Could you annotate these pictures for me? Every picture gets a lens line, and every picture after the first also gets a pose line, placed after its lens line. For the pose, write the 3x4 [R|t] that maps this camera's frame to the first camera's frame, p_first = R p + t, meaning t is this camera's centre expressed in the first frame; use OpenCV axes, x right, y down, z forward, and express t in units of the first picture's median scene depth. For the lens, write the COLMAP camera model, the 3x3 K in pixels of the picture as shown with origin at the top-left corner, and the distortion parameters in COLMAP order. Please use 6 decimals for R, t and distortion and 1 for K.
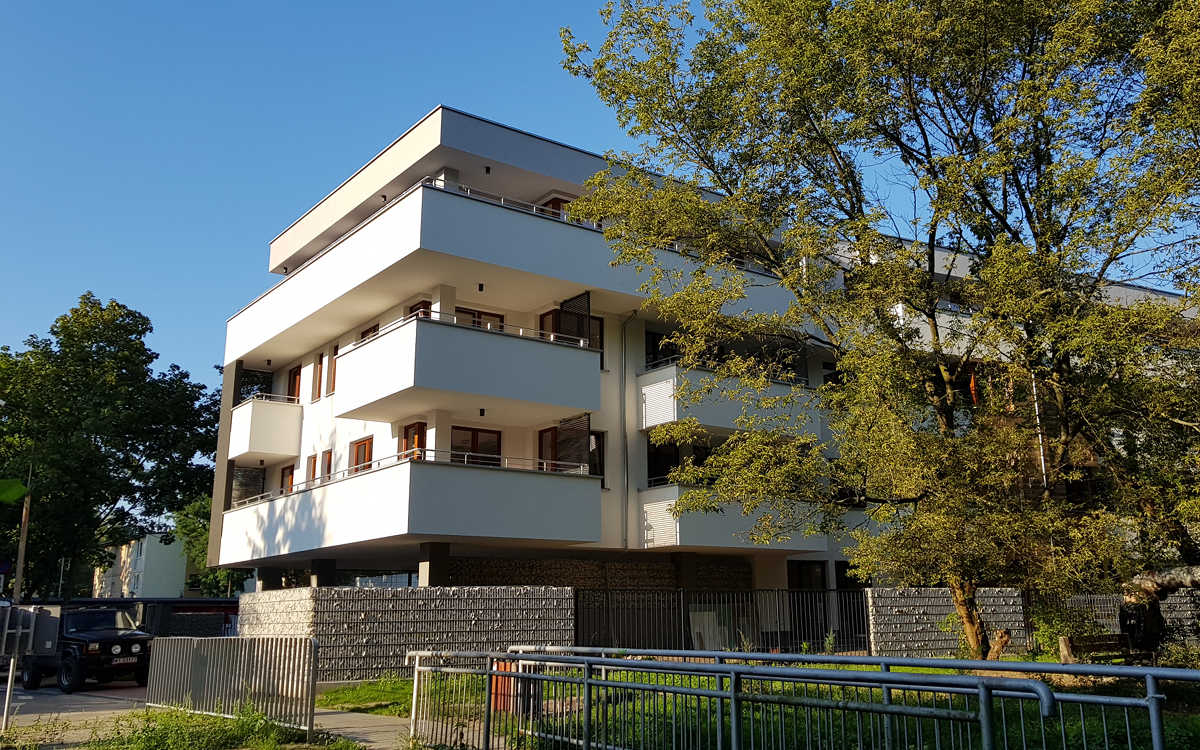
lens RADIAL K [[1030.4, 0, 697.2], [0, 1030.4, 376.6], [0, 0, 1]] dist [-0.018407, -0.002633]
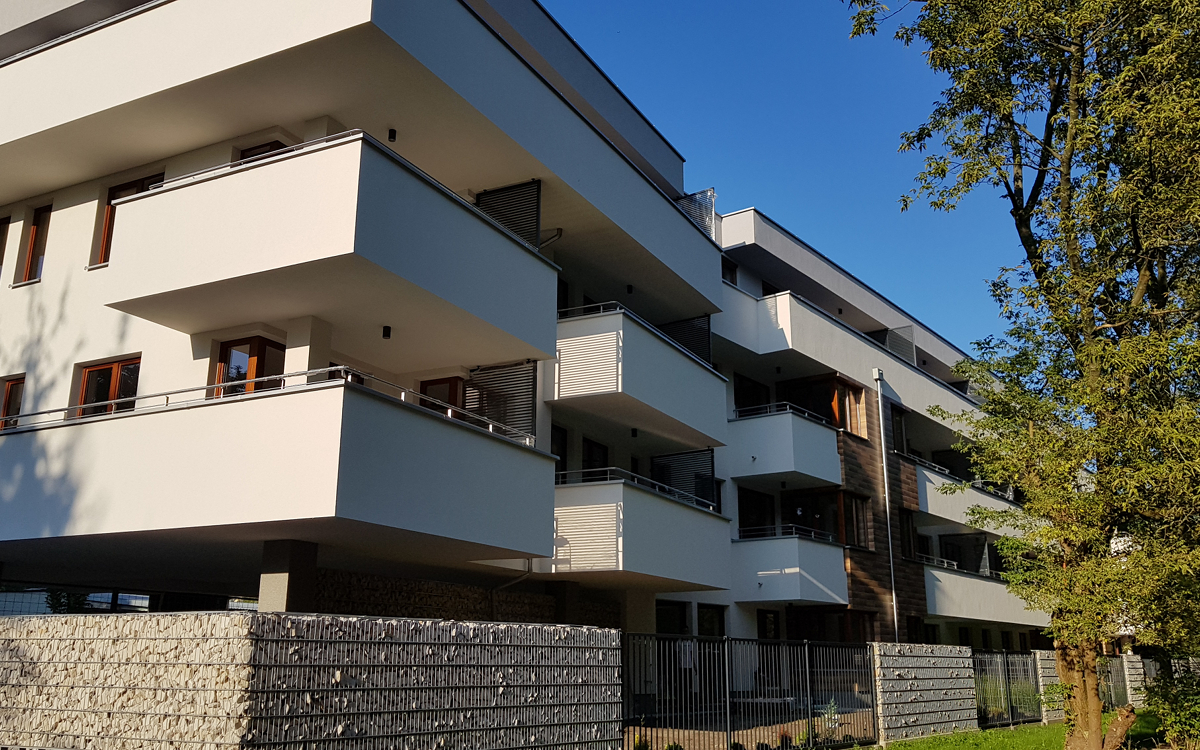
lens RADIAL K [[1016.1, 0, 598.5], [0, 1016.1, 395.6], [0, 0, 1]] dist [0.002713, -0.094349]
pose [[0.923338, 0.120742, 0.364510, -0.307312], [-0.111302, 0.992680, -0.046883, 0.086100], [-0.367503, 0.002718, 0.930018, 0.397316]]
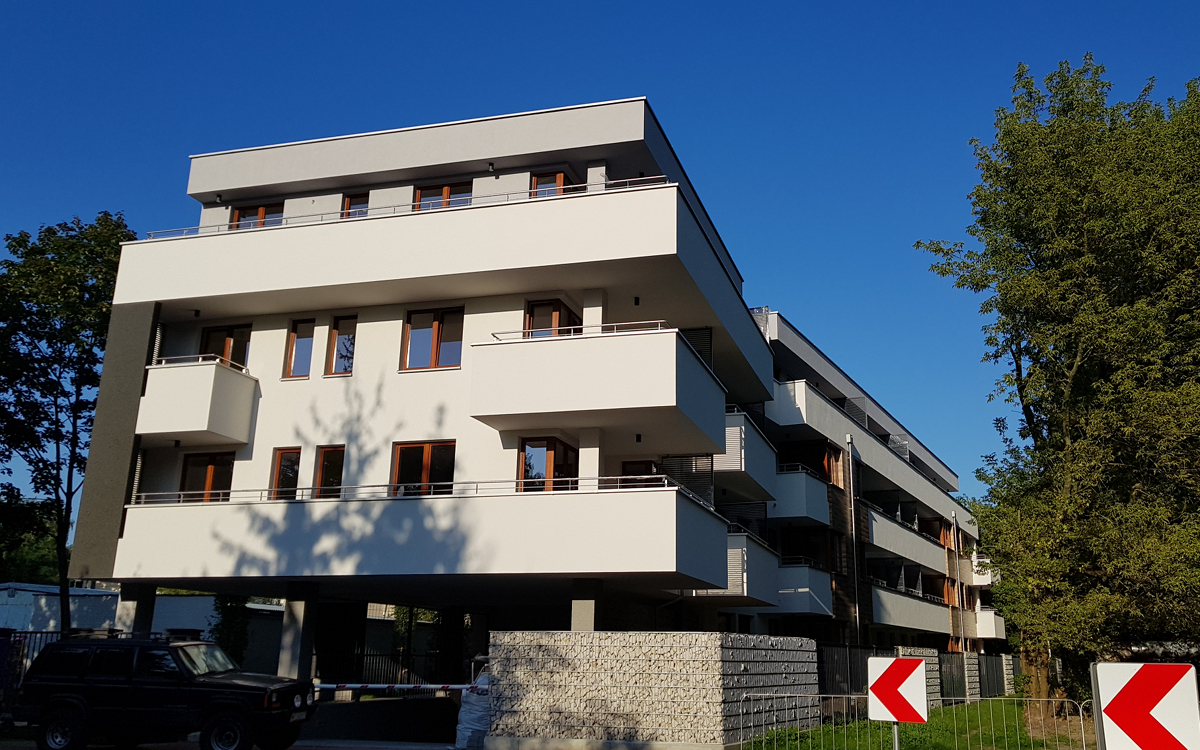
lens RADIAL K [[1016.9, 0, 600.0], [0, 1016.9, 375.0], [0, 0, 1]] dist [-0.090245, -0.002316]
pose [[0.846193, 0.180834, 0.501254, -0.698853], [-0.164297, 0.983369, -0.077407, 0.055394], [-0.506915, -0.016853, 0.861831, 0.242617]]
